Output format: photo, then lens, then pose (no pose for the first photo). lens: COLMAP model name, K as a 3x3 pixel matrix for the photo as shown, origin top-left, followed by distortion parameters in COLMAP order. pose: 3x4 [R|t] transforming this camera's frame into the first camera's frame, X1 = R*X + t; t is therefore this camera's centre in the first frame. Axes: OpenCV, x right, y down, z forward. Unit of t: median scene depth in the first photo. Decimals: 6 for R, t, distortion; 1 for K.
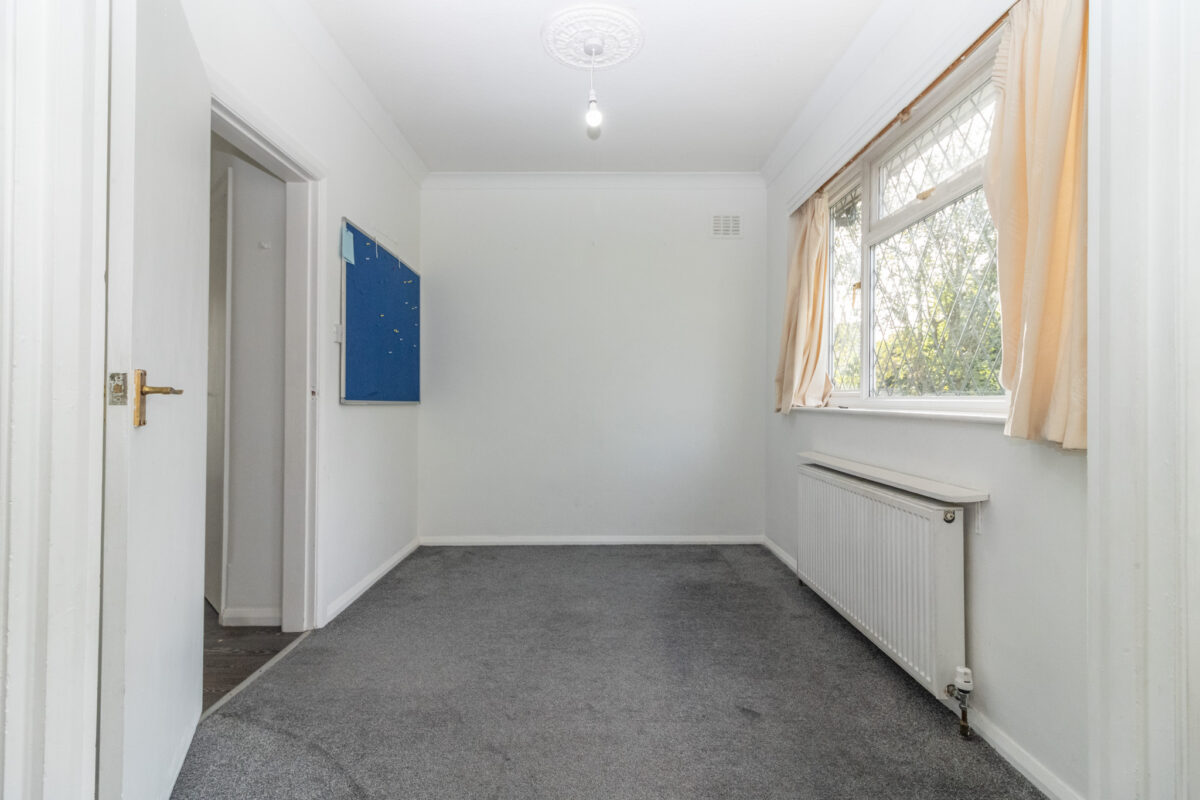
lens RADIAL K [[548.0, 0, 593.6], [0, 548.0, 393.8], [0, 0, 1]] dist [-0.001911, -0.000073]
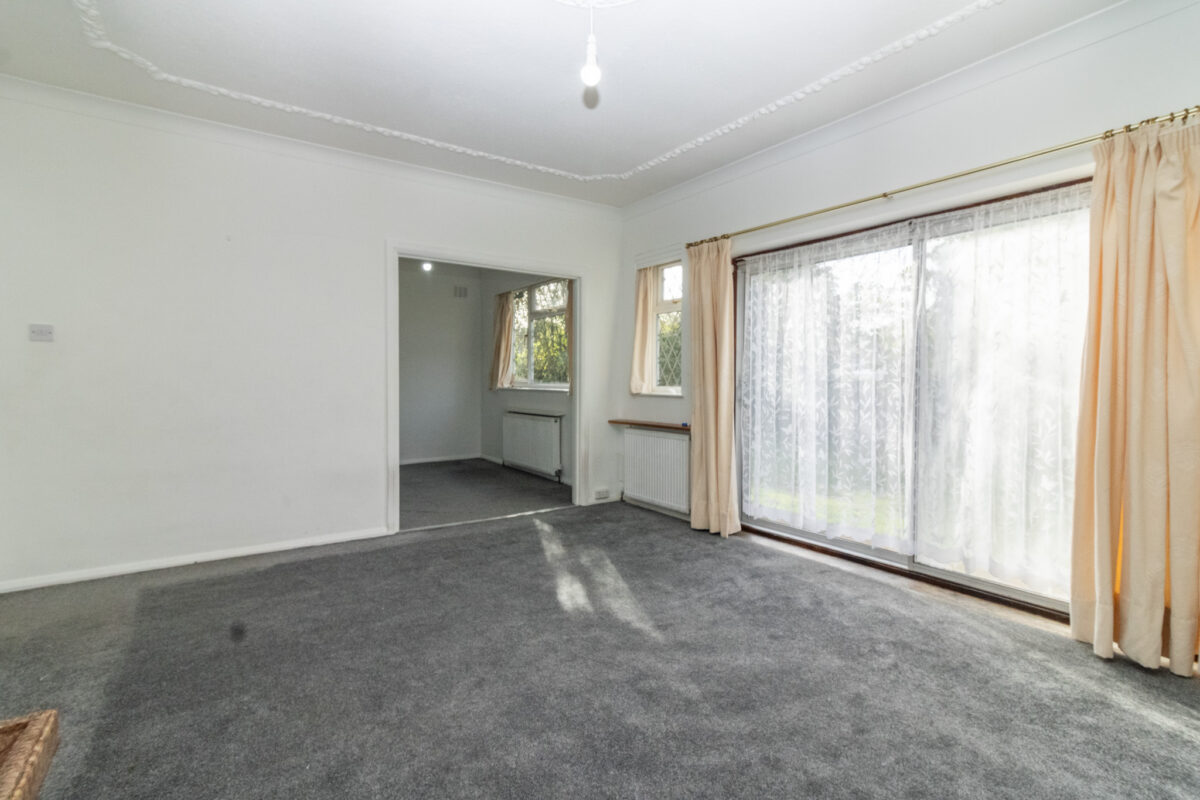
lens RADIAL K [[548.0, 0, 597.4], [0, 548.0, 395.5], [0, 0, 1]] dist [-0.001911, -0.000073]
pose [[0.815244, -0.010991, 0.579014, -0.567095], [-0.003535, 0.999707, 0.023954, 0.001446], [-0.579107, -0.021575, 0.814966, -0.984466]]
